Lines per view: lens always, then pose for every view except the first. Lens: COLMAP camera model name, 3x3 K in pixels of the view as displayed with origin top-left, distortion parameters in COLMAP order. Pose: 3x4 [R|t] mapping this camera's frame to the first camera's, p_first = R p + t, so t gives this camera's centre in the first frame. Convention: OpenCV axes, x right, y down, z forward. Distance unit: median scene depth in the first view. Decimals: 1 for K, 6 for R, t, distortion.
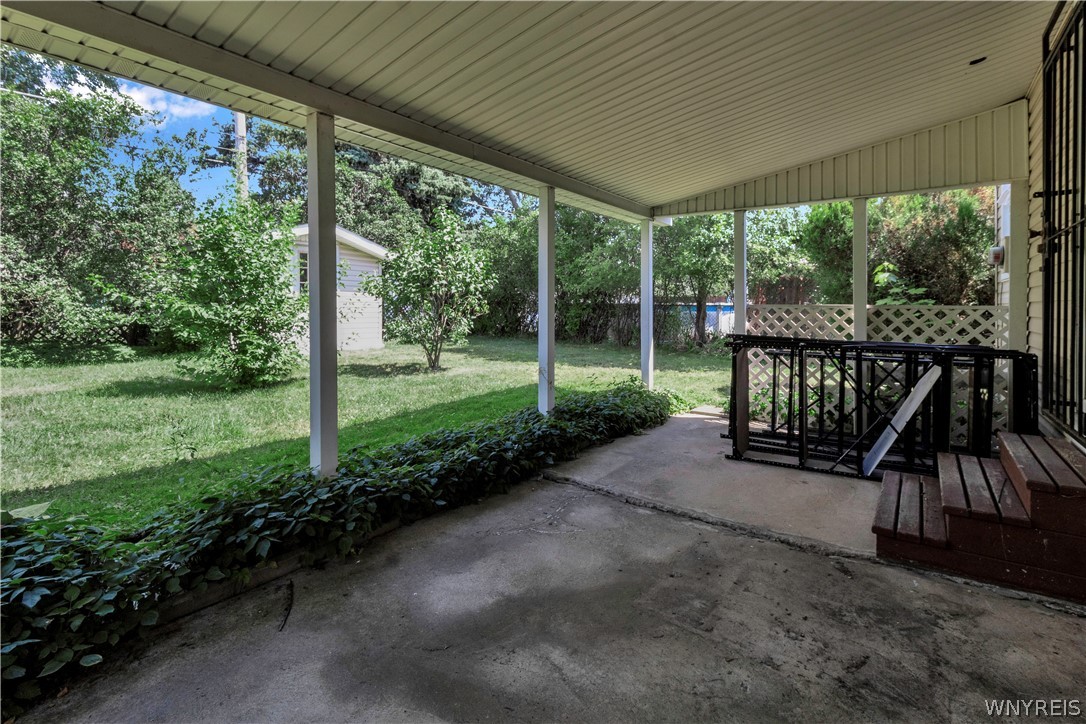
lens RADIAL K [[515.5, 0, 547.5], [0, 515.5, 320.5], [0, 0, 1]] dist [-0.000850, 0.000869]
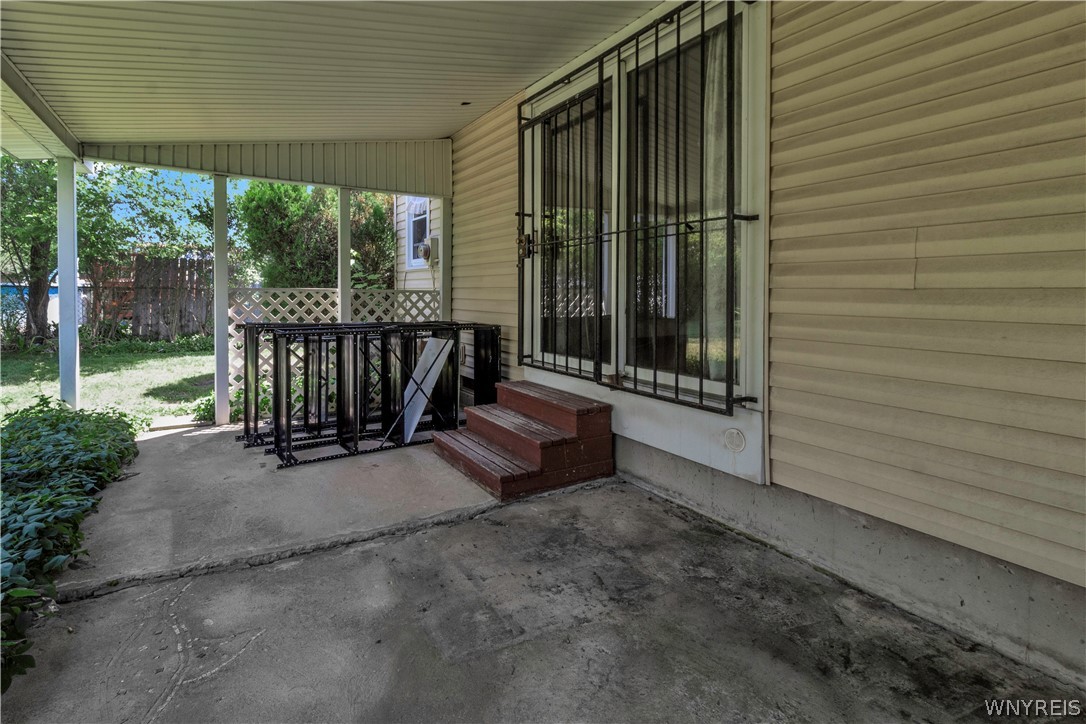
lens RADIAL K [[509.4, 0, 541.1], [0, 509.4, 301.6], [0, 0, 1]] dist [0.000688, -0.000060]
pose [[0.414317, -0.015674, 0.909998, -0.346390], [0.017846, 0.999799, 0.009096, -0.011703], [-0.909958, 0.012471, 0.414513, 0.377866]]
